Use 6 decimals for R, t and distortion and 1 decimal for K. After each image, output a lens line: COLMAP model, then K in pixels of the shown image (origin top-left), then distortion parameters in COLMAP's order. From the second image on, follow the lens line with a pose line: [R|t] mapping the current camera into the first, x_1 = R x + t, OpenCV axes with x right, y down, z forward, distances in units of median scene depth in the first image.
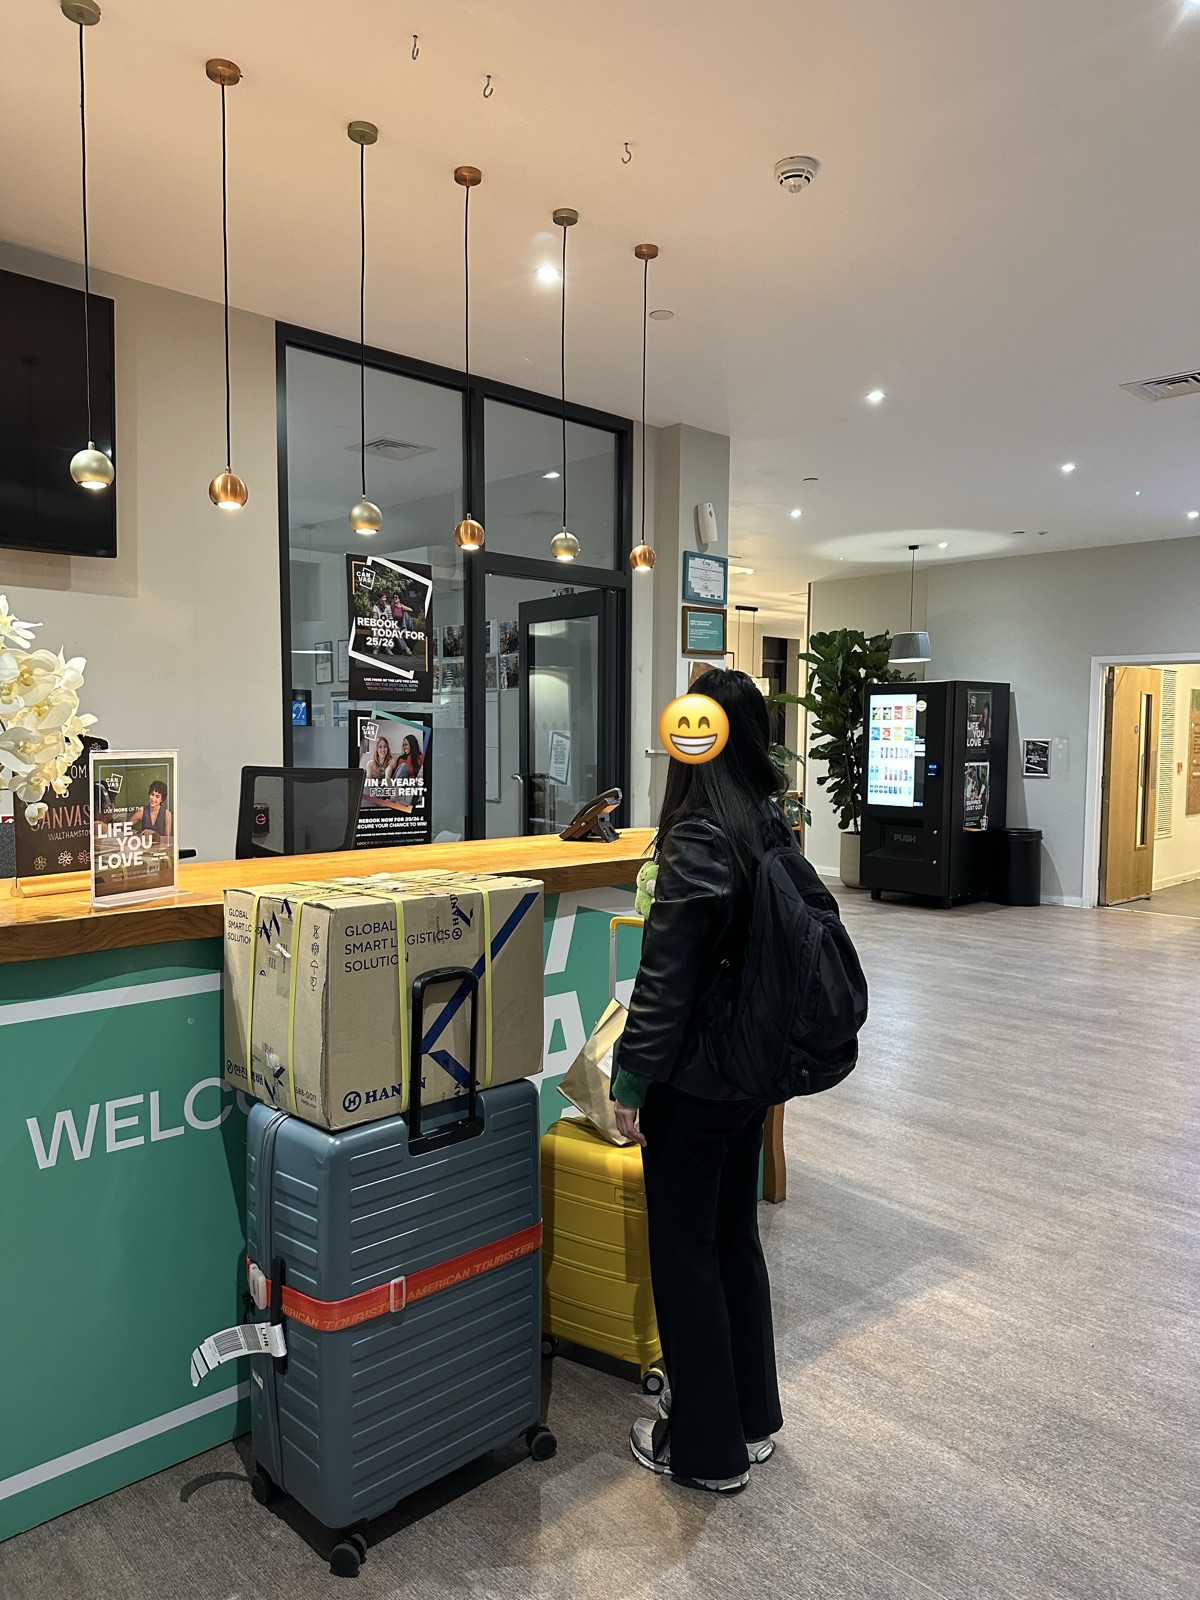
lens RADIAL K [[1177.6, 0, 600.0], [0, 1177.6, 800.0], [0, 0, 1]] dist [0.148860, -0.170244]
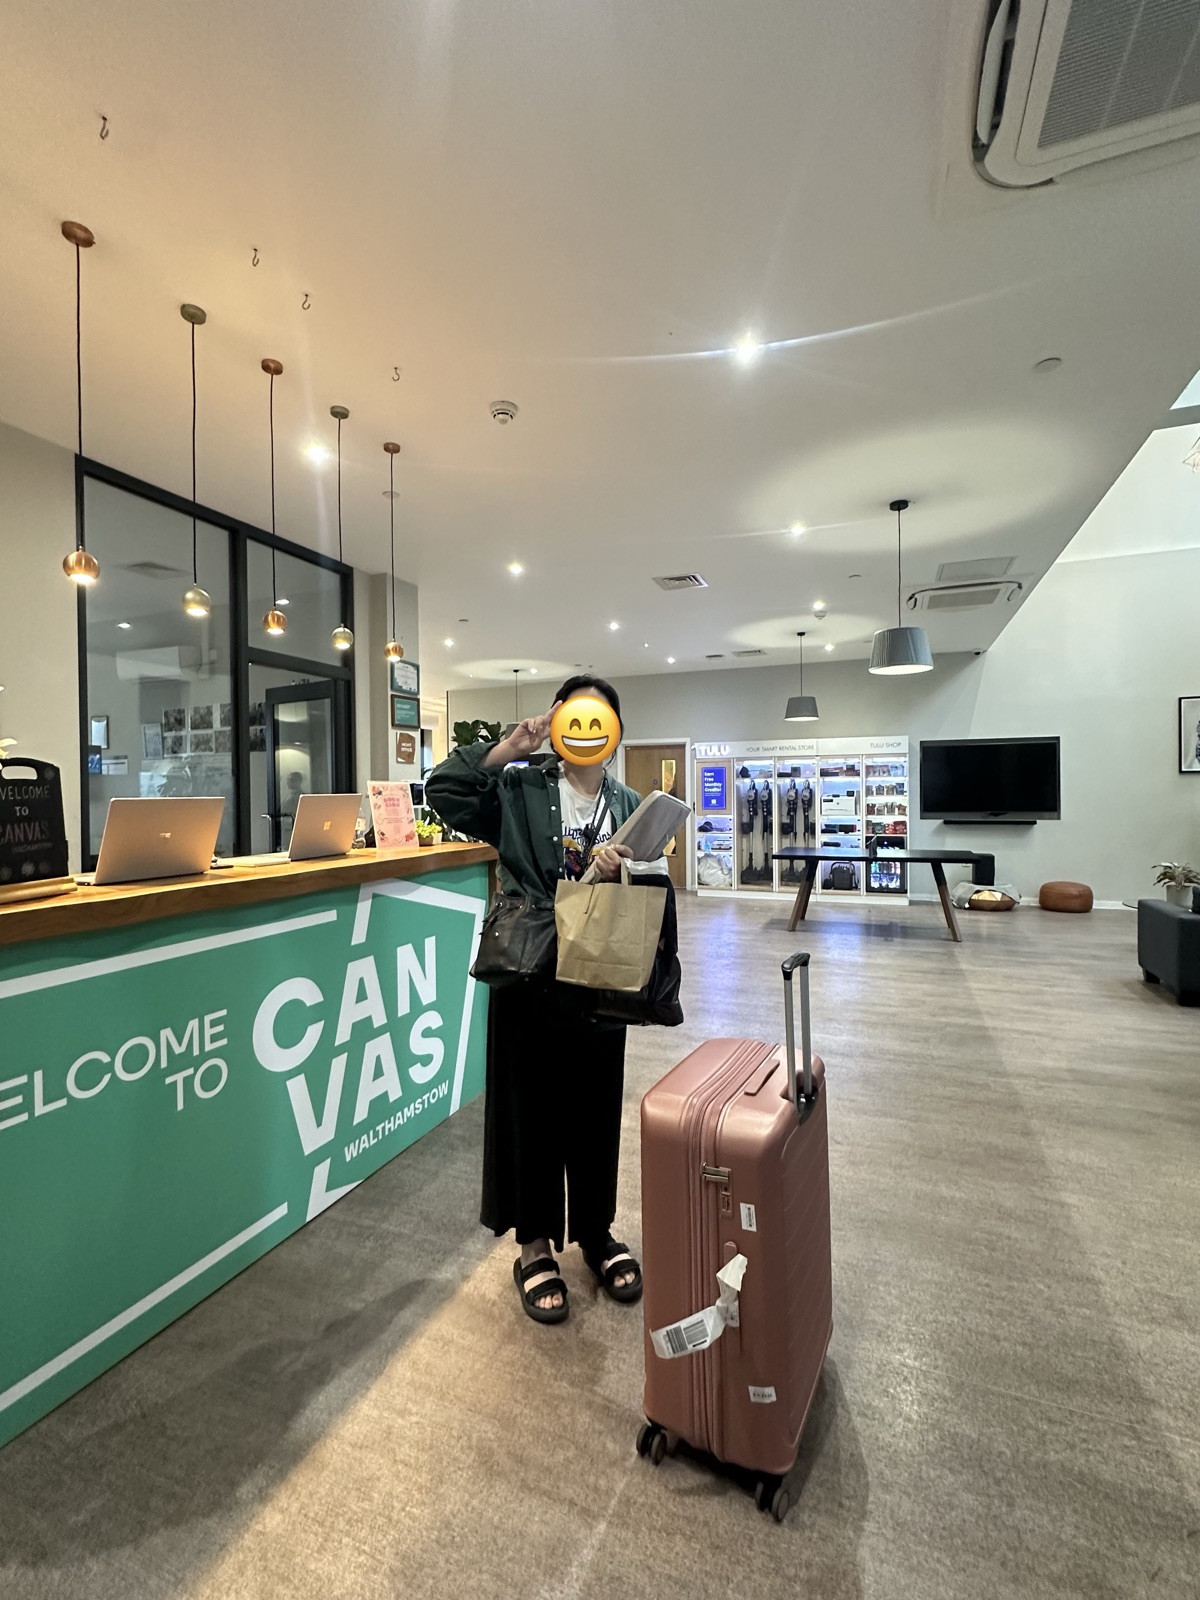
lens RADIAL K [[752.1, 0, 603.6], [0, 752.1, 794.8], [0, 0, 1]] dist [0.017884, 0.000153]
pose [[0.914128, -0.017518, 0.405046, -0.090900], [0.040669, 0.997989, -0.048622, 0.021316], [-0.403380, 0.060920, 0.913002, 0.063366]]
